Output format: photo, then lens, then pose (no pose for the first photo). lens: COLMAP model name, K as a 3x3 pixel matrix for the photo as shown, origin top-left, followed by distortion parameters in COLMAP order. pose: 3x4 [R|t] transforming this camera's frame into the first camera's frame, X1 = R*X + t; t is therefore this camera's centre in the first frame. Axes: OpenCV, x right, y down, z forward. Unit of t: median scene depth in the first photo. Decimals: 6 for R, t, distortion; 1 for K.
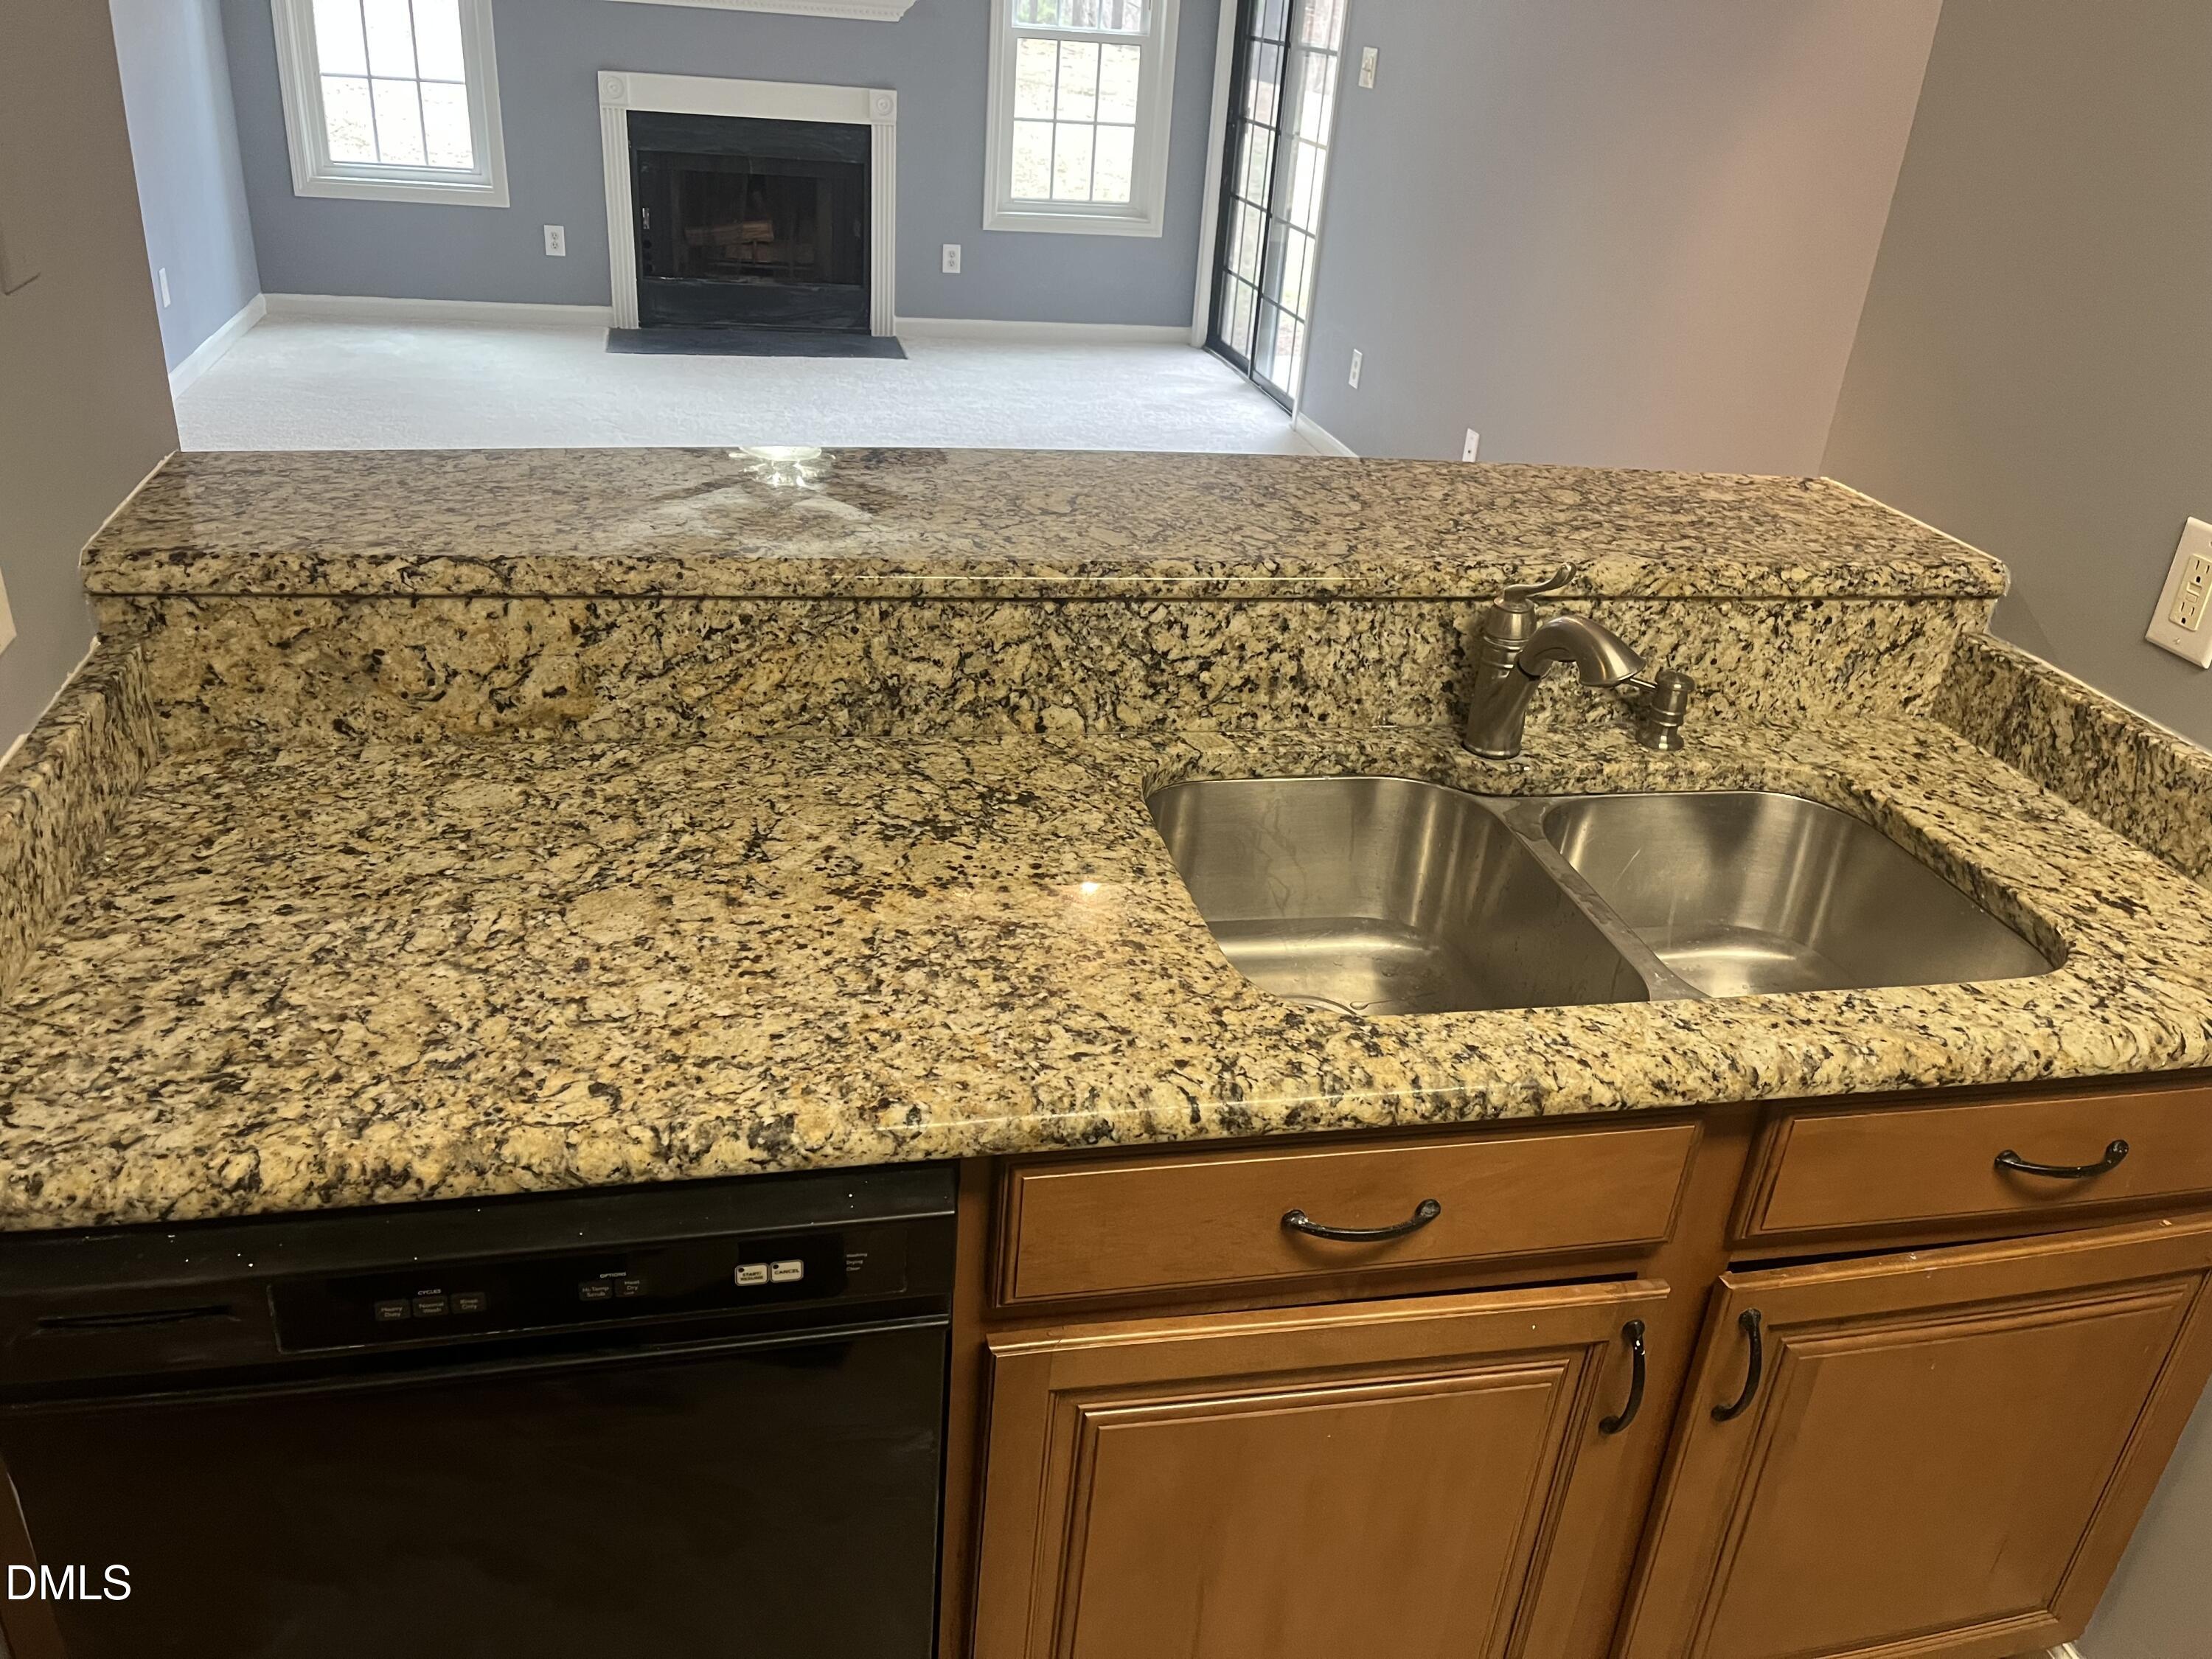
lens RADIAL K [[1682.8, 0, 1093.2], [0, 1682.8, 811.0], [0, 0, 1]] dist [0.079508, -0.105481]
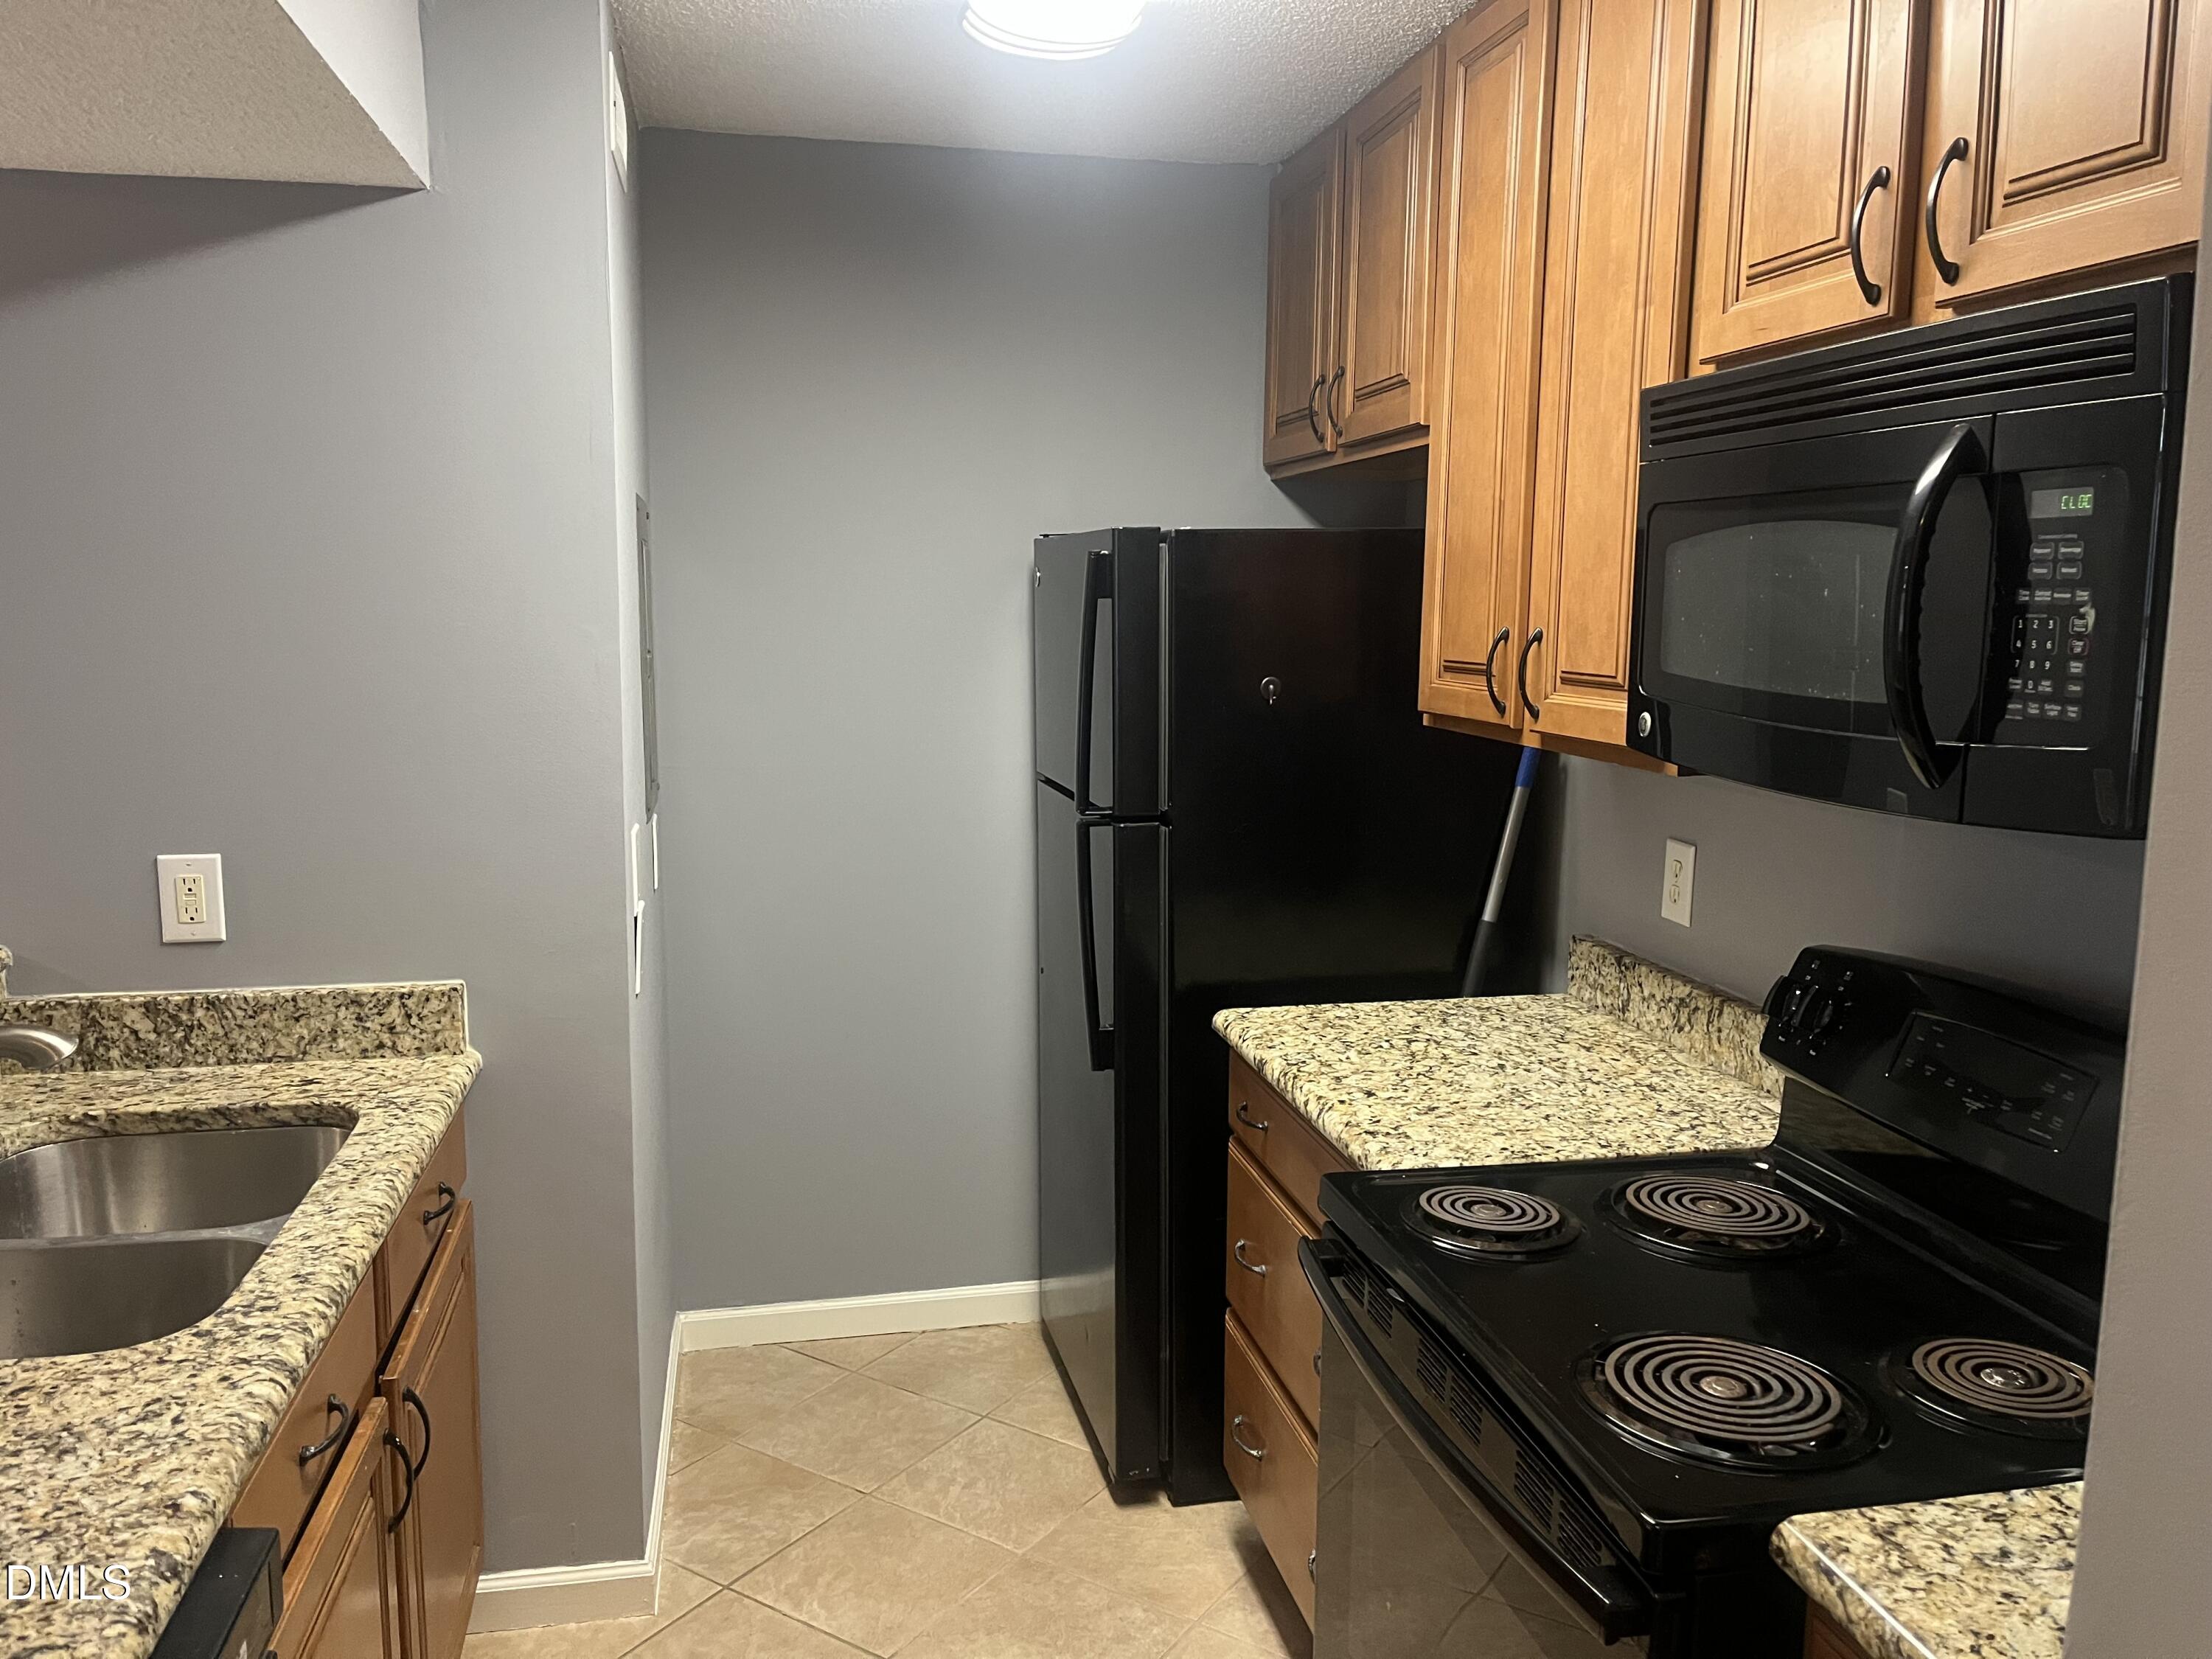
lens RADIAL K [[1677.4, 0, 1111.2], [0, 1677.4, 840.9], [0, 0, 1]] dist [0.075526, -0.097040]
pose [[0.005258, -0.216559, 0.976255, -0.758261], [0.437207, 0.878513, 0.192523, -0.104027], [-0.899346, 0.425813, 0.099301, 0.111344]]
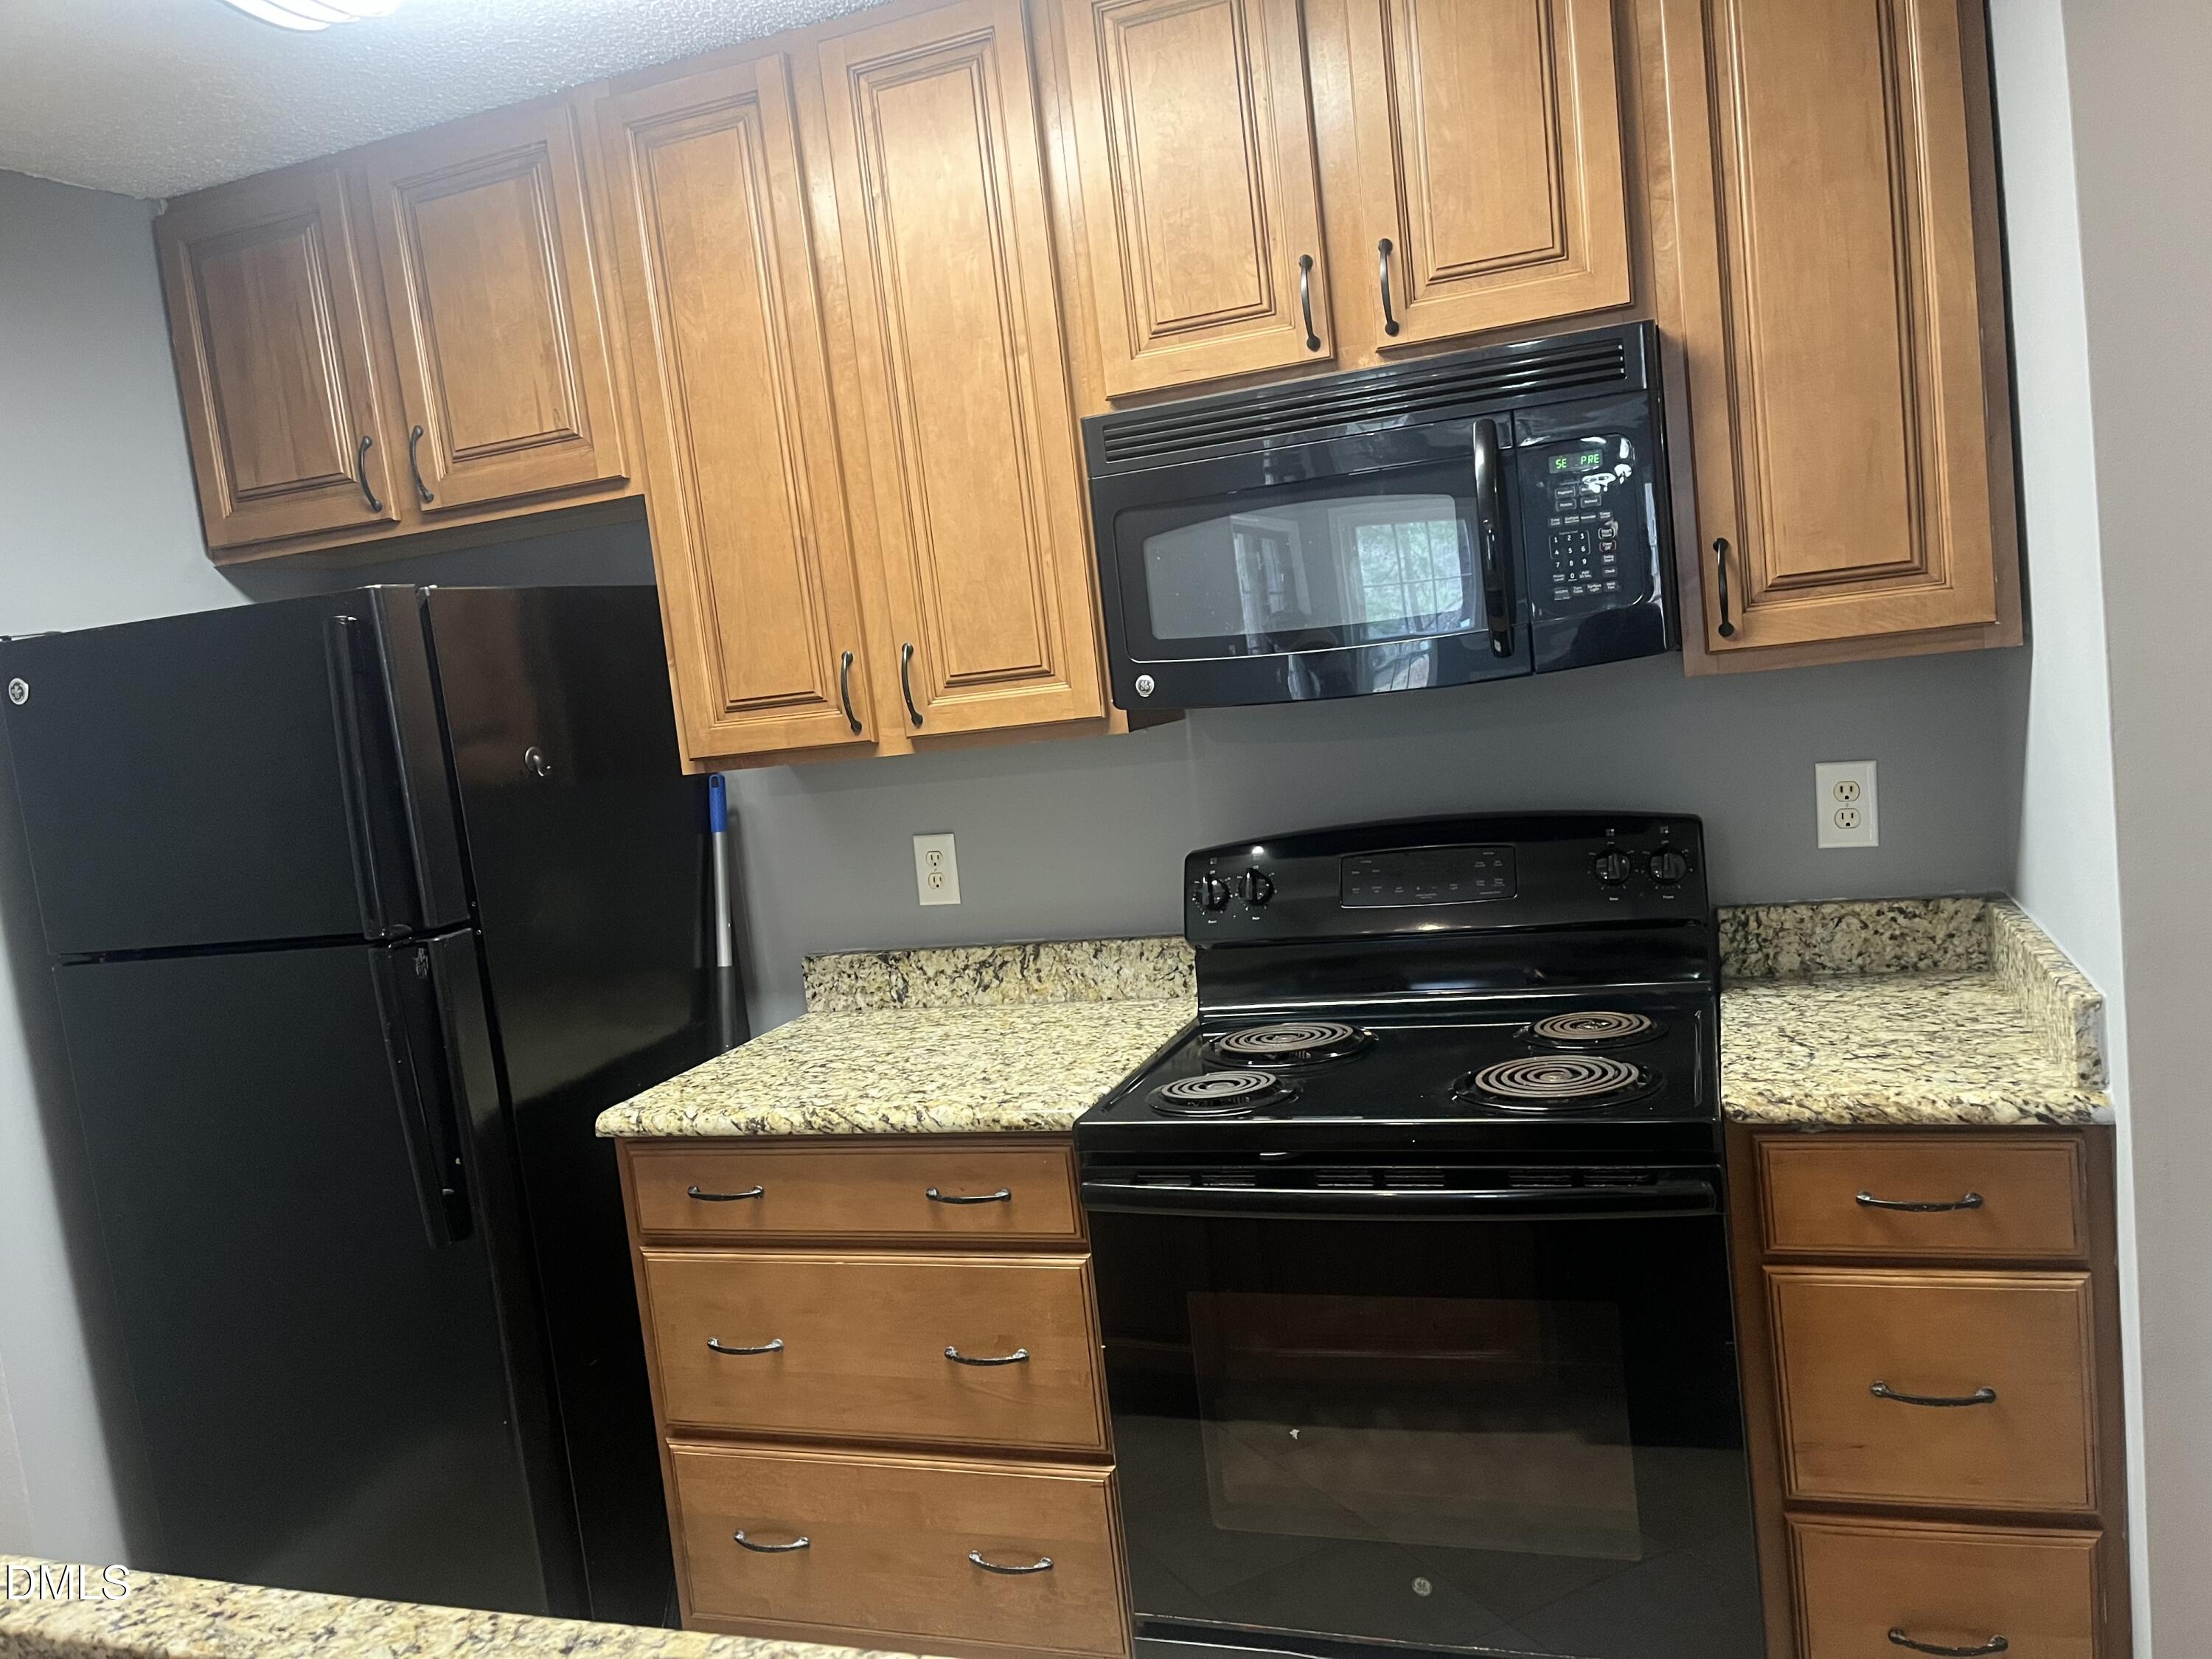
lens RADIAL K [[1673.2, 0, 1102.9], [0, 1673.2, 831.6], [0, 0, 1]] dist [0.072840, -0.085043]
pose [[-0.845105, -0.027903, 0.533871, -0.335163], [0.286366, 0.819652, 0.496150, -0.403647], [-0.451432, 0.572182, -0.684702, 0.923739]]
